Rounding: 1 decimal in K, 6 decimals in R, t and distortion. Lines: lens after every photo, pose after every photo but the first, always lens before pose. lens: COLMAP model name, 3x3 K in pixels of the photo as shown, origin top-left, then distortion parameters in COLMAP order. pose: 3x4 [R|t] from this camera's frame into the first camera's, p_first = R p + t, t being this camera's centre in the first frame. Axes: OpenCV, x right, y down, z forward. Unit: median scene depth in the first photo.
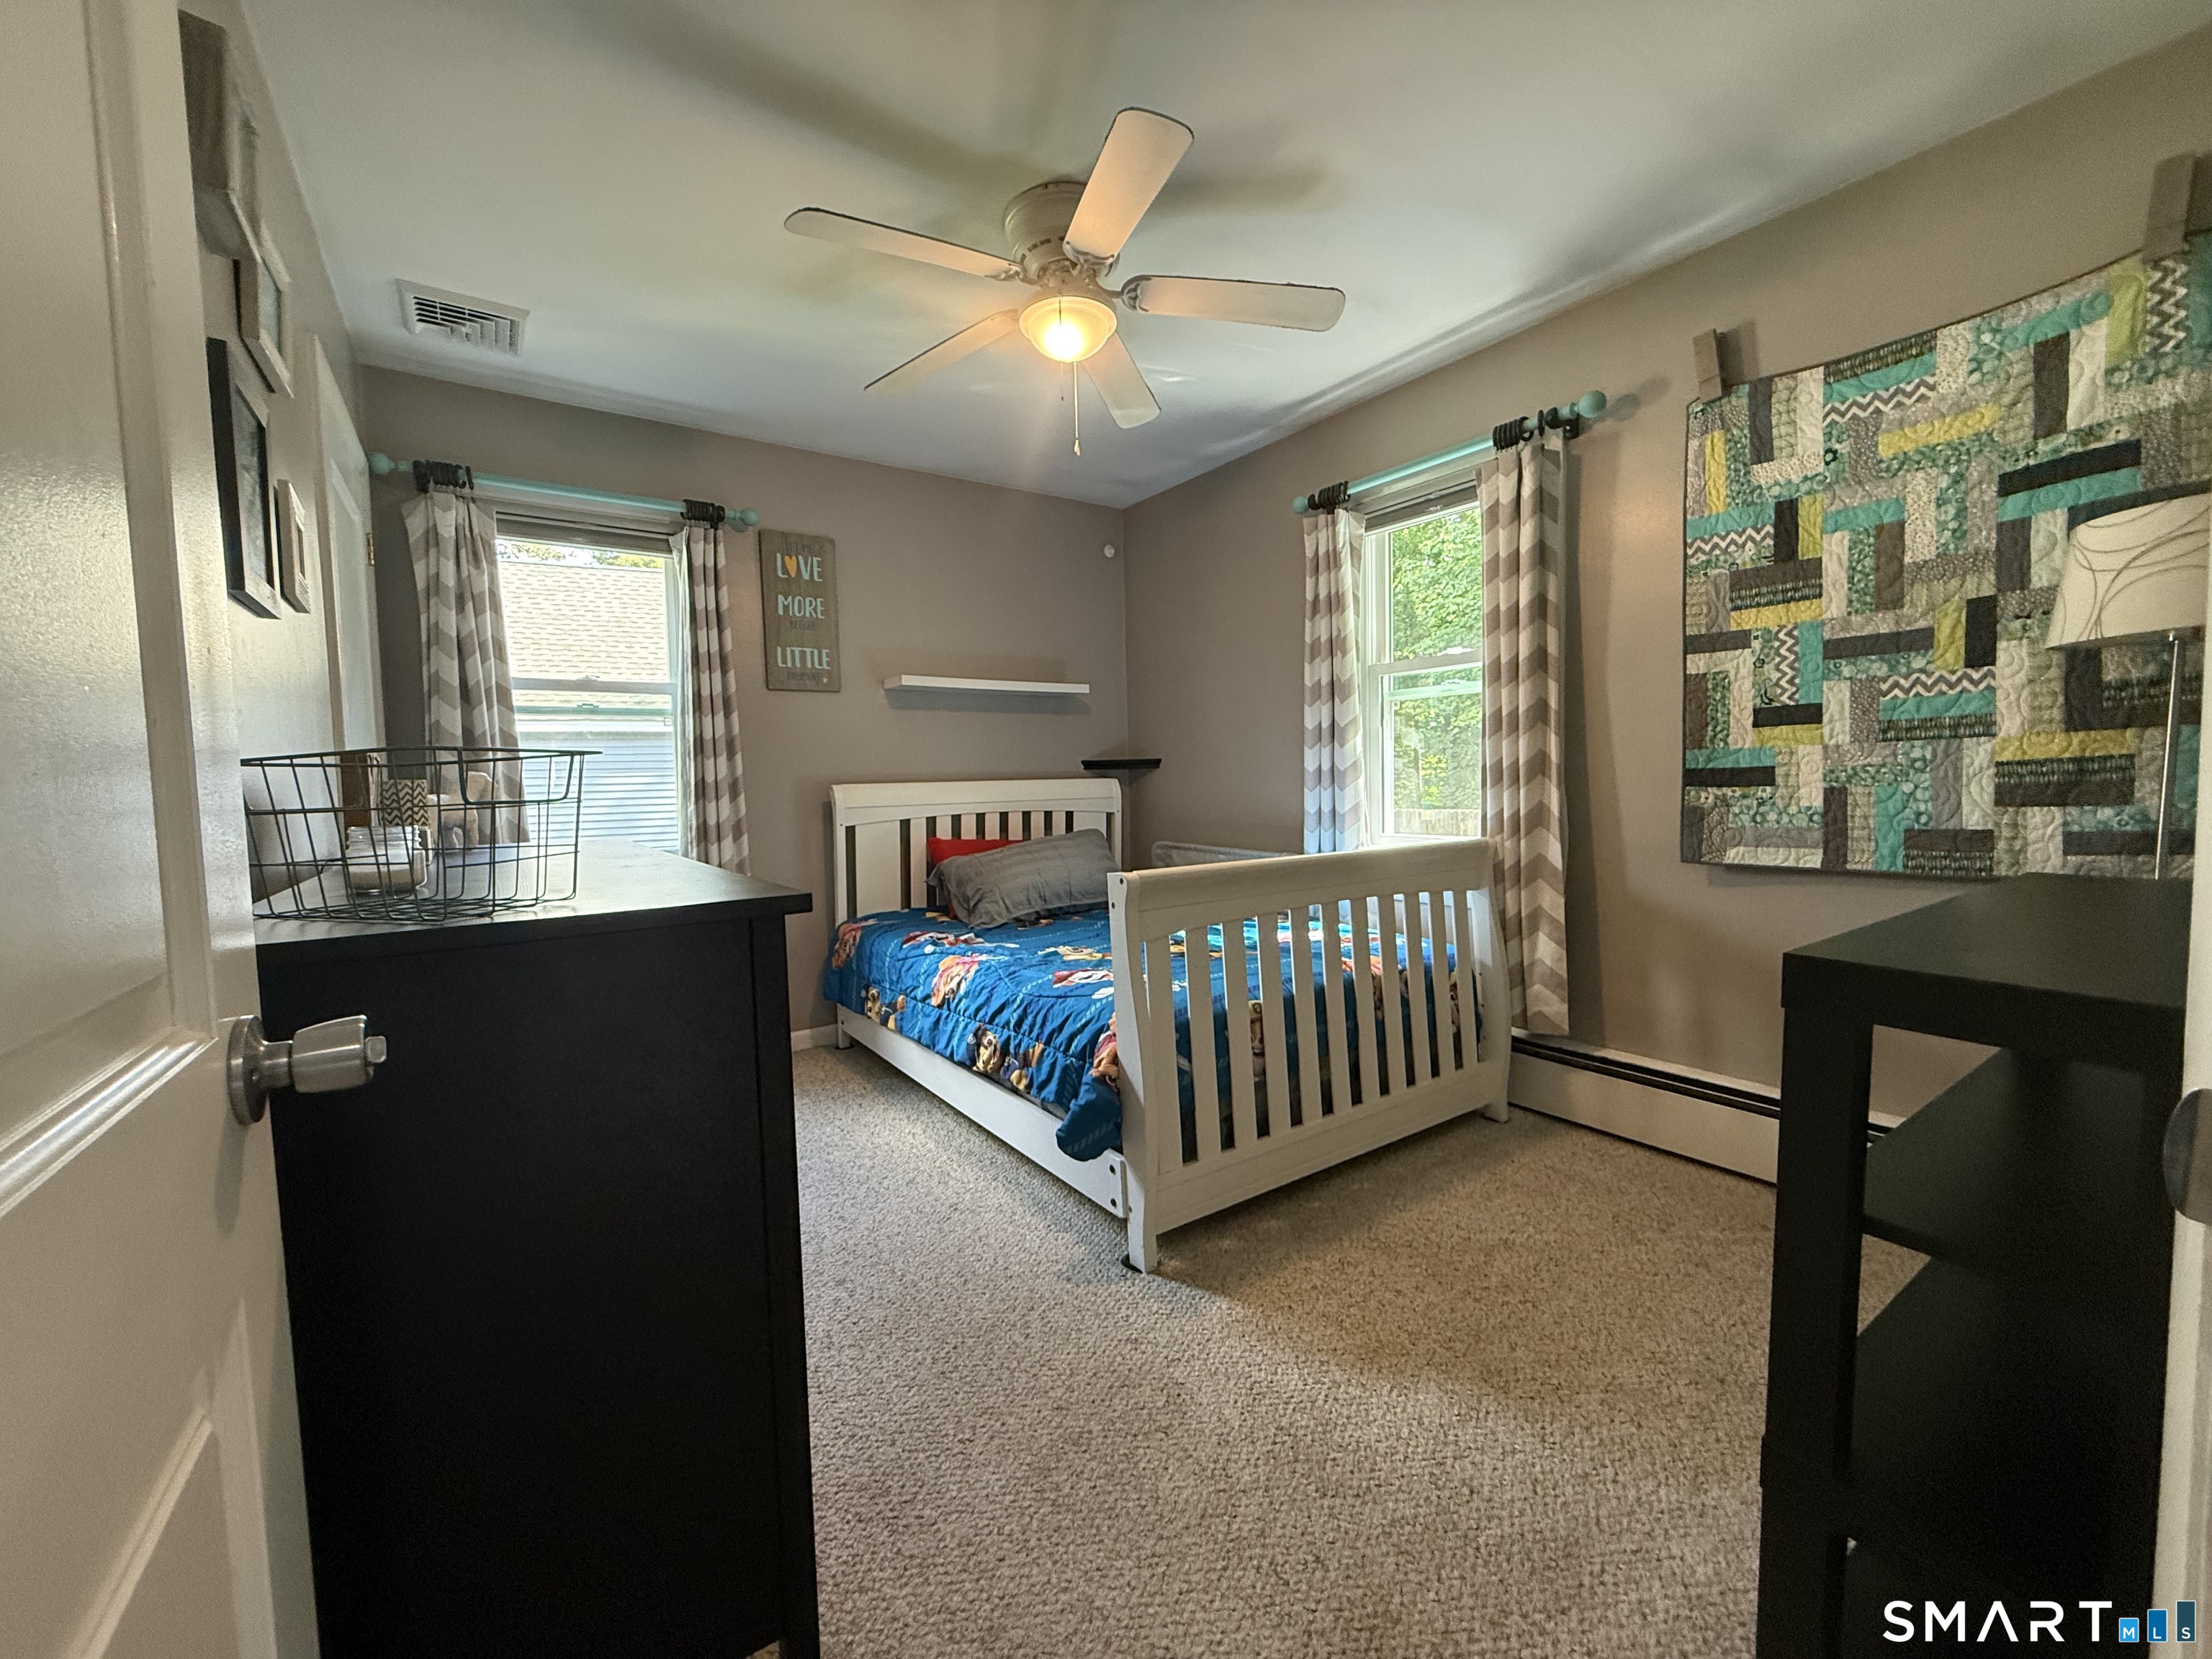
lens RADIAL K [[881.8, 0, 1101.1], [0, 881.8, 830.2], [0, 0, 1]] dist [0.000190, -0.000163]
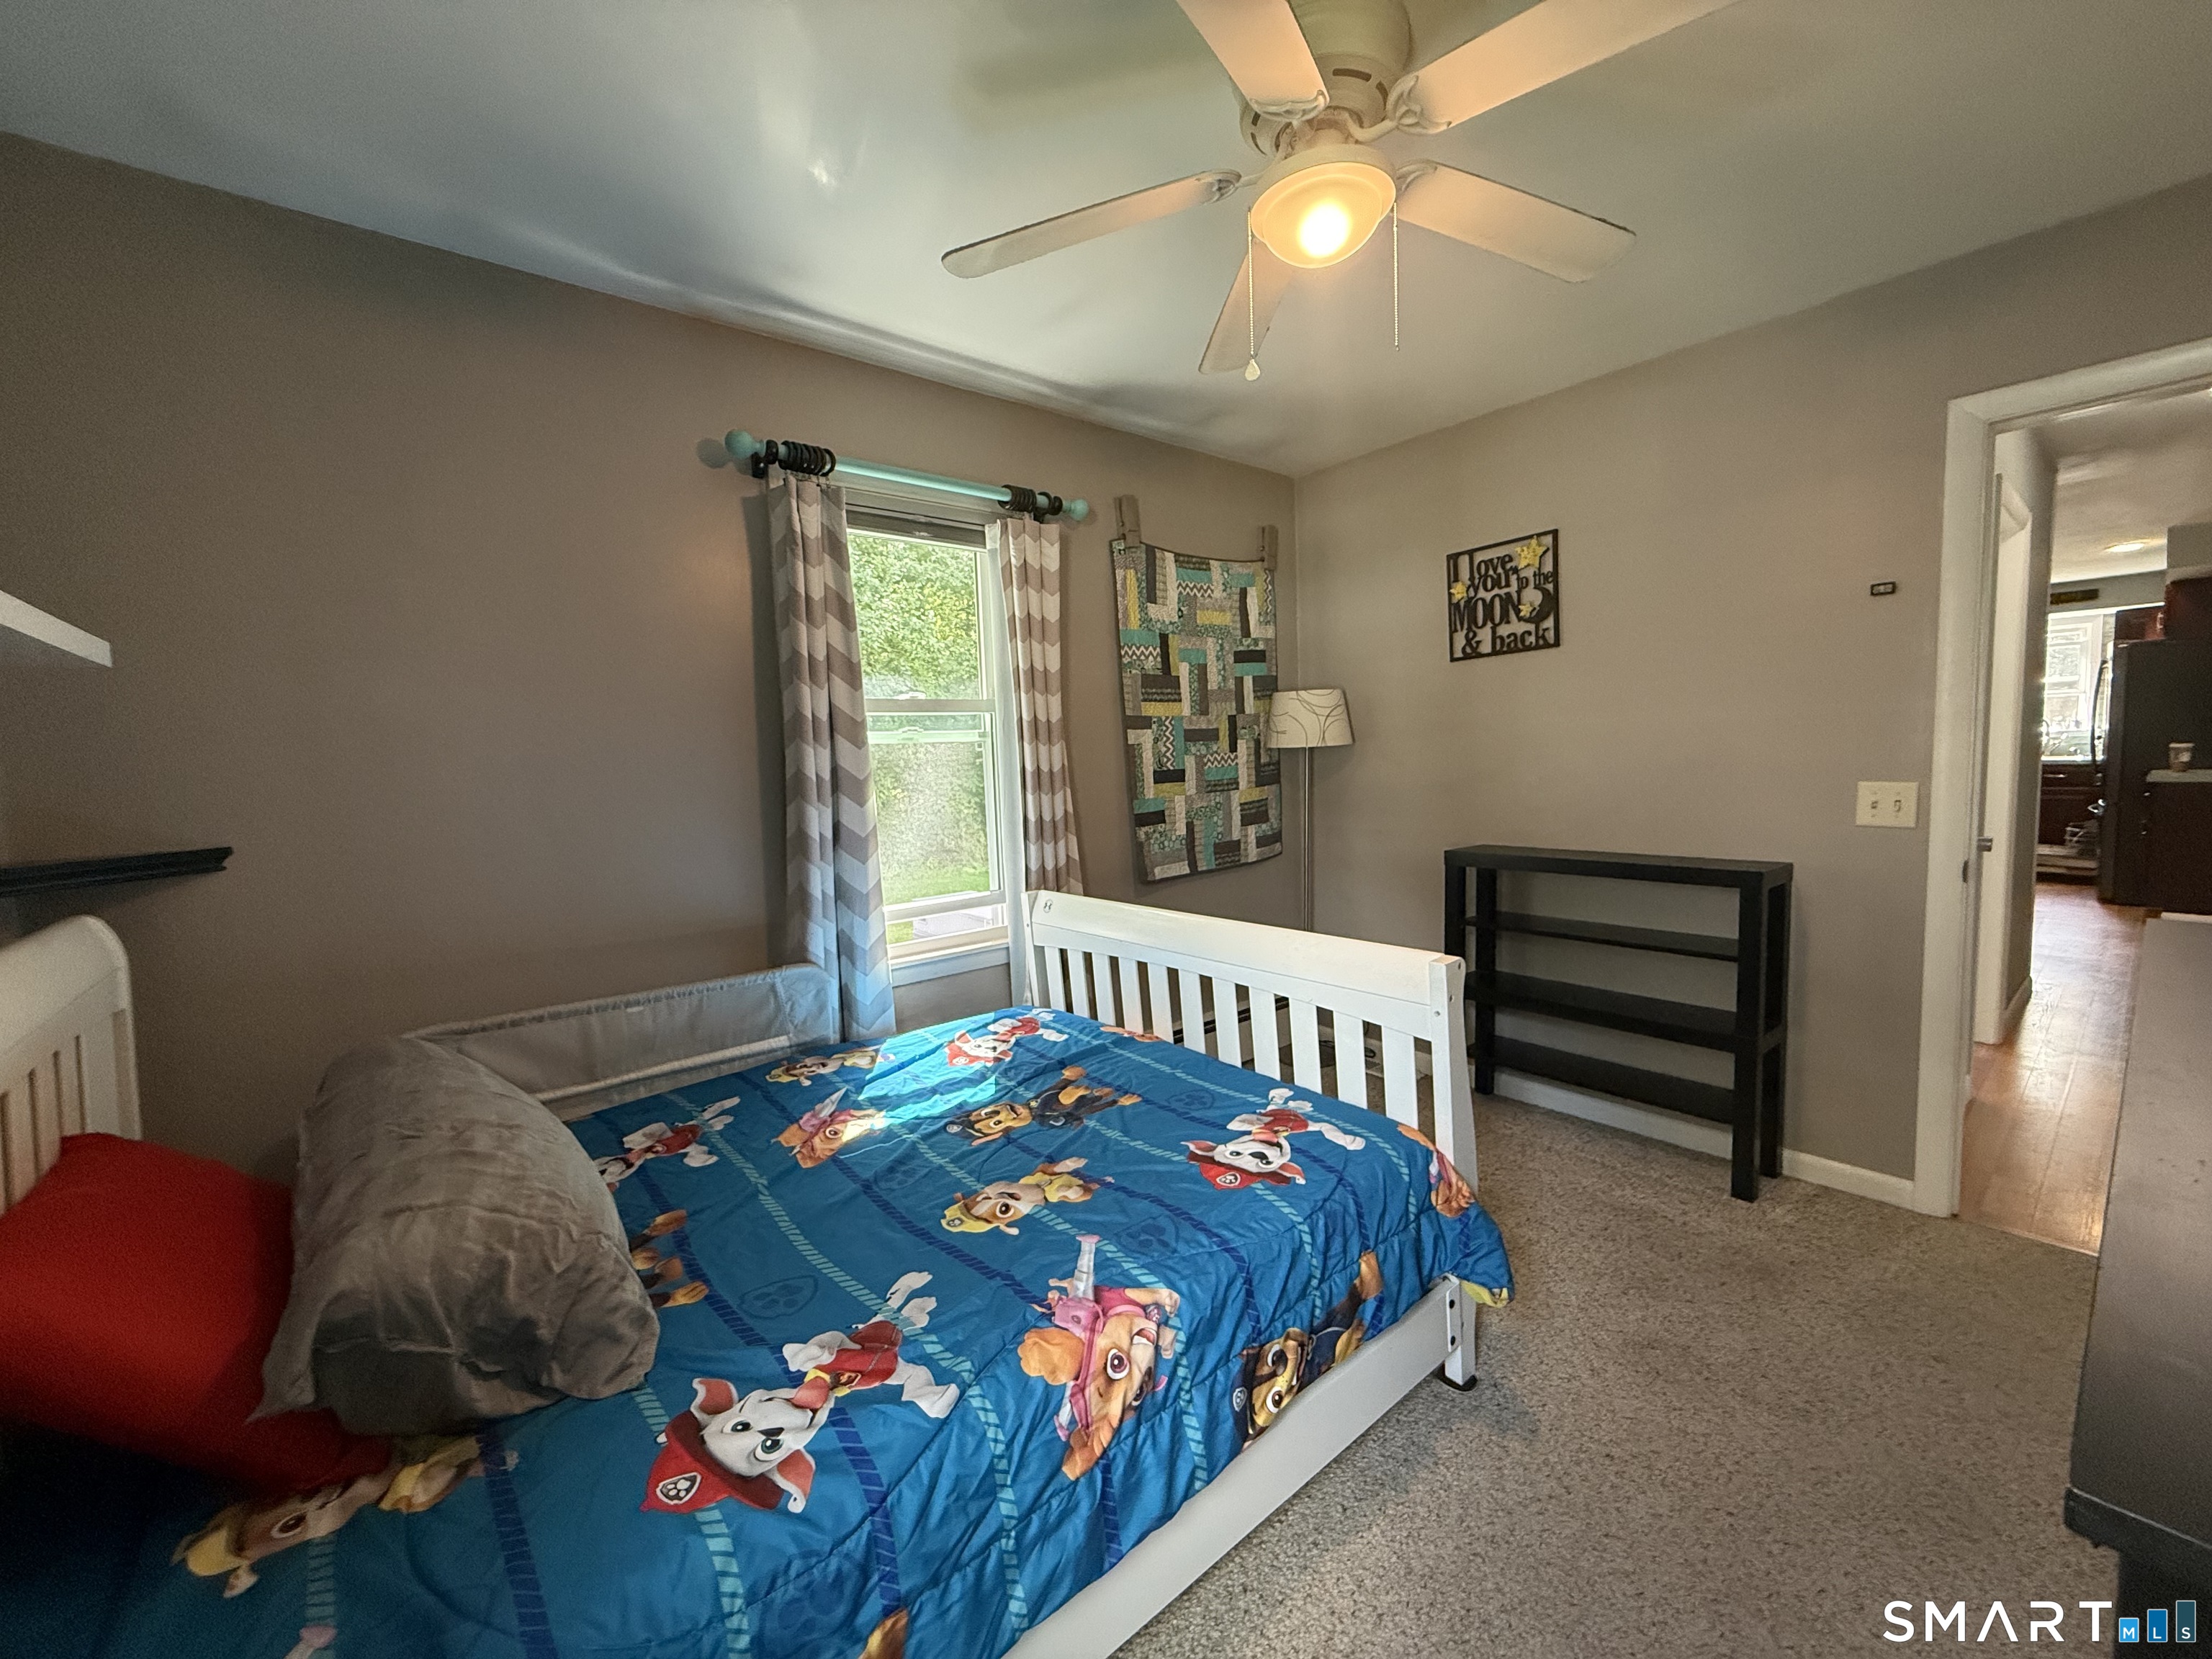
lens RADIAL K [[881.8, 0, 1101.1], [0, 881.8, 830.2], [0, 0, 1]] dist [0.000190, -0.000163]
pose [[-0.085650, -0.057618, 0.994658, -0.675781], [0.098942, 0.992900, 0.066036, -0.140797], [-0.991400, 0.104070, -0.079341, 1.172686]]
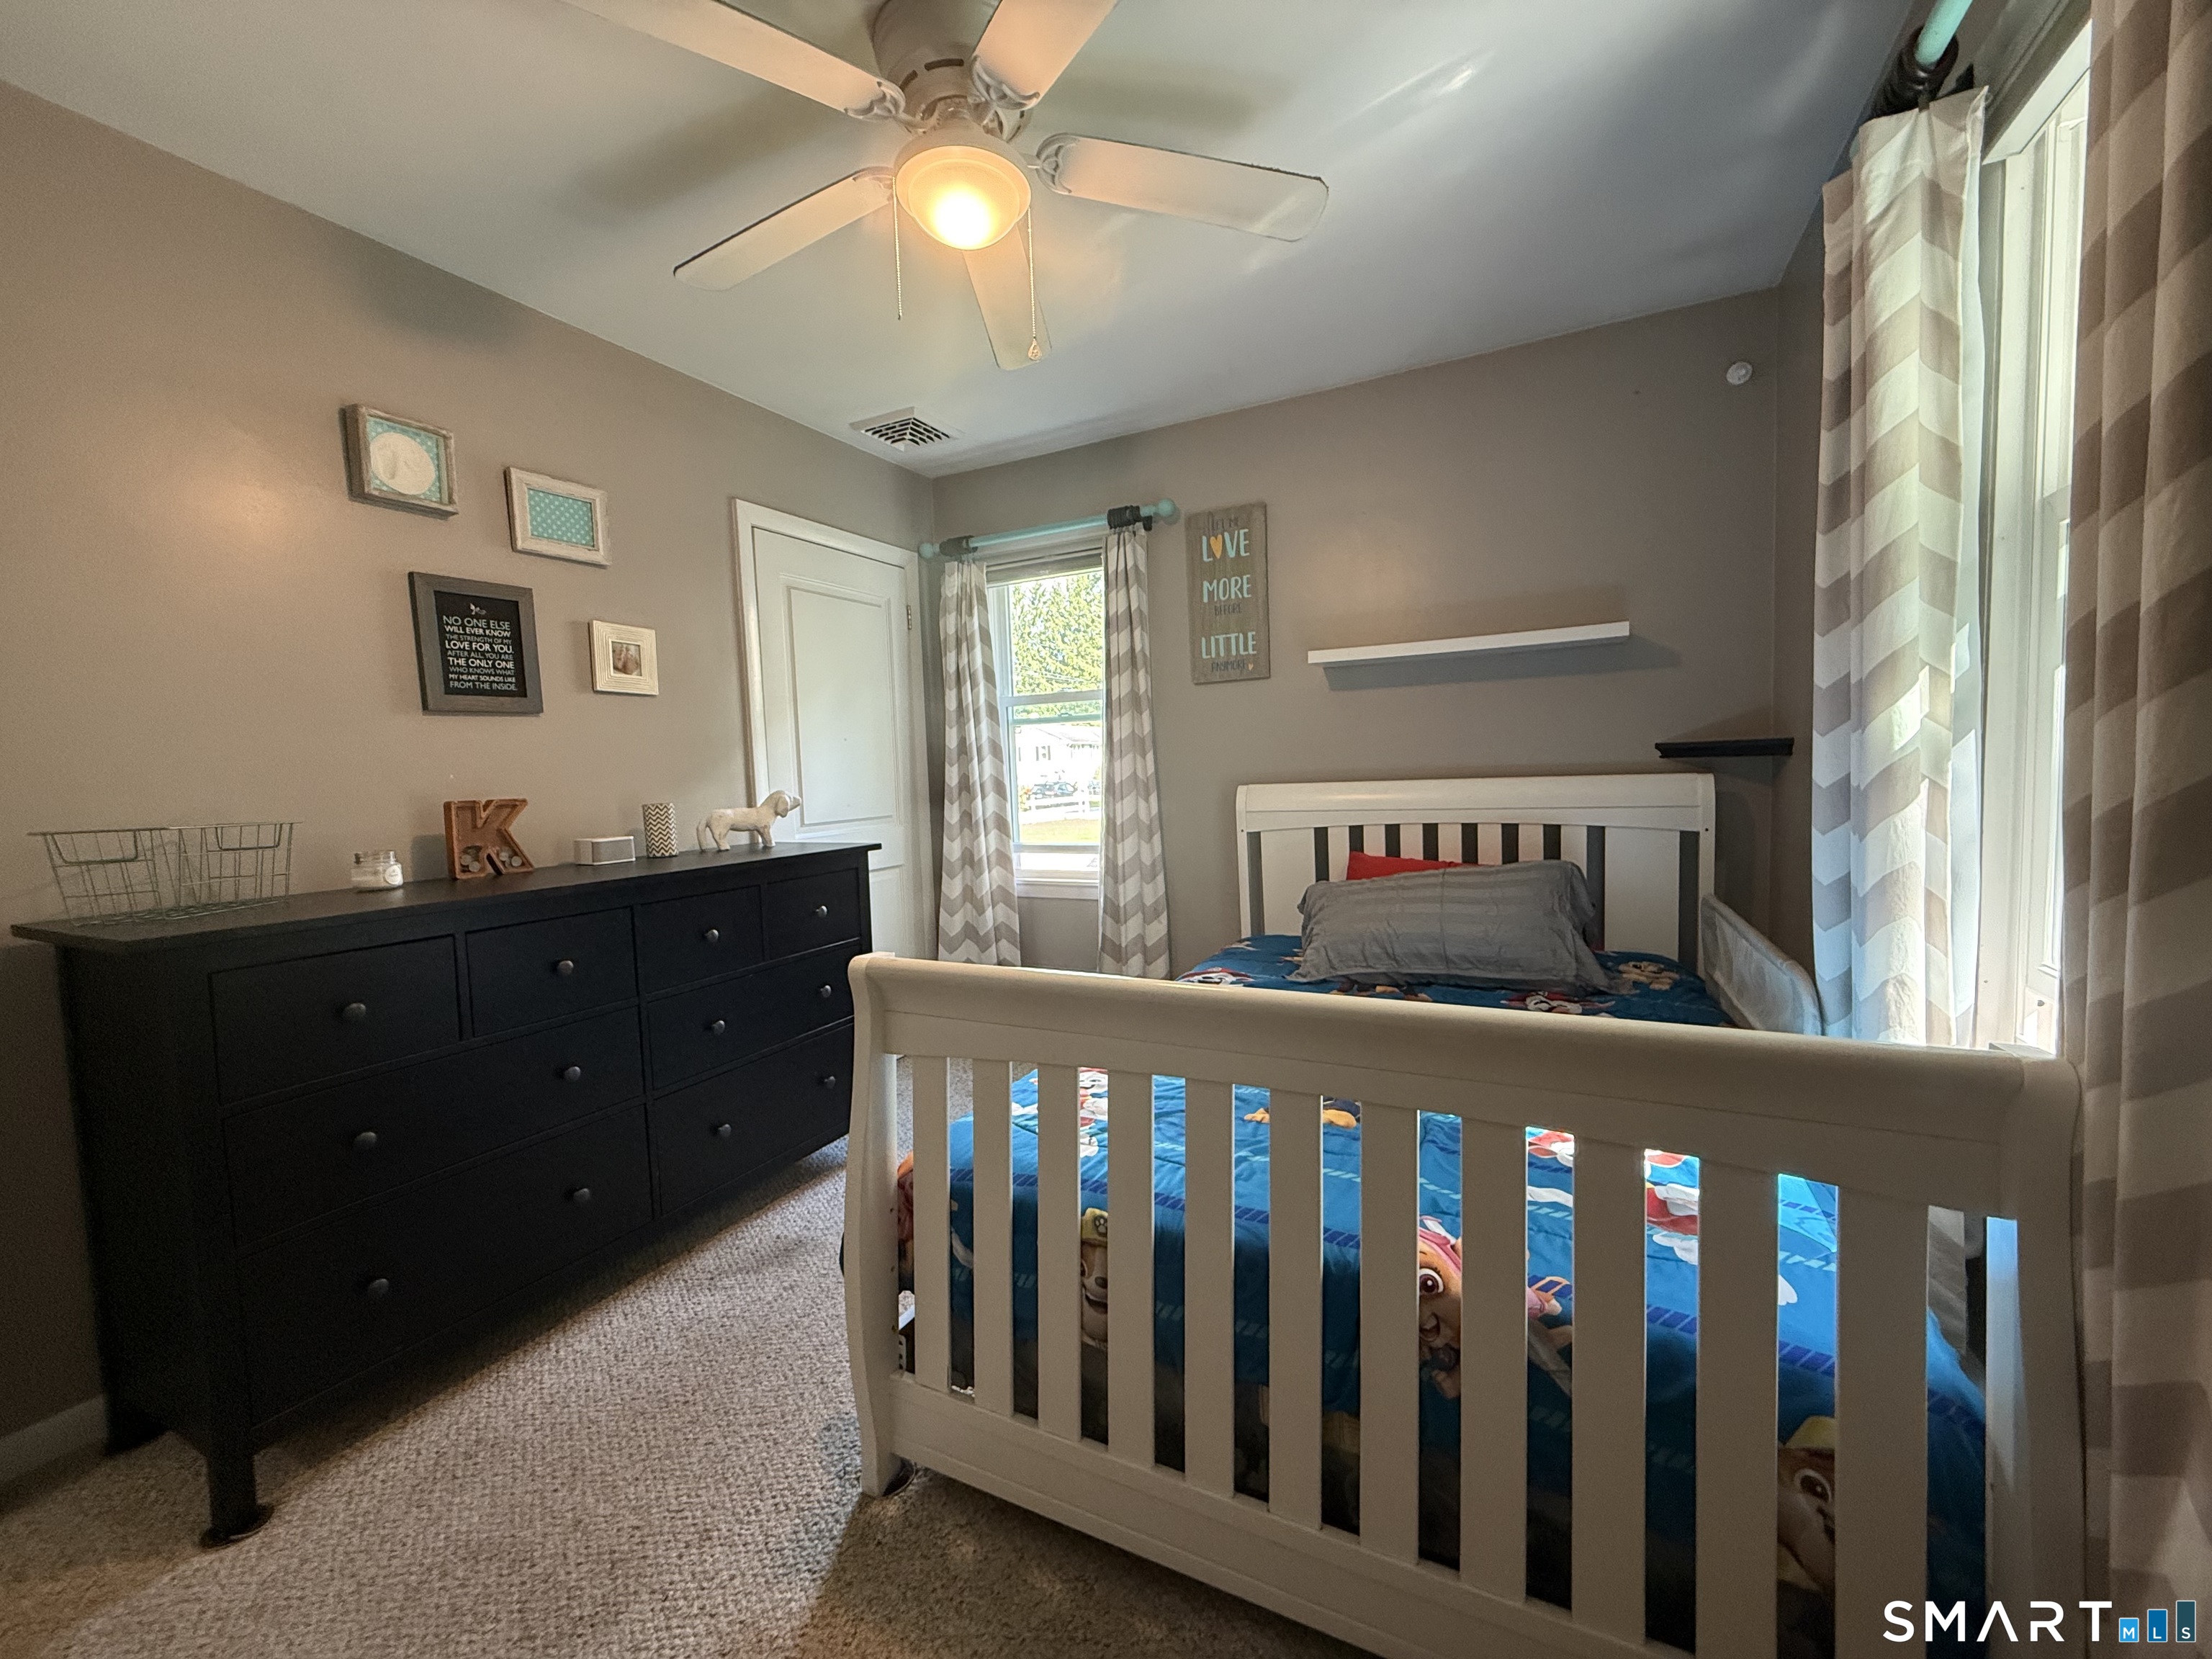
lens RADIAL K [[881.8, 0, 1101.1], [0, 881.8, 830.2], [0, 0, 1]] dist [0.000190, -0.000163]
pose [[0.477635, 0.067316, -0.875976, 0.633077], [-0.023275, 0.997680, 0.063977, -0.091348], [0.878250, -0.010169, 0.478093, 0.683106]]
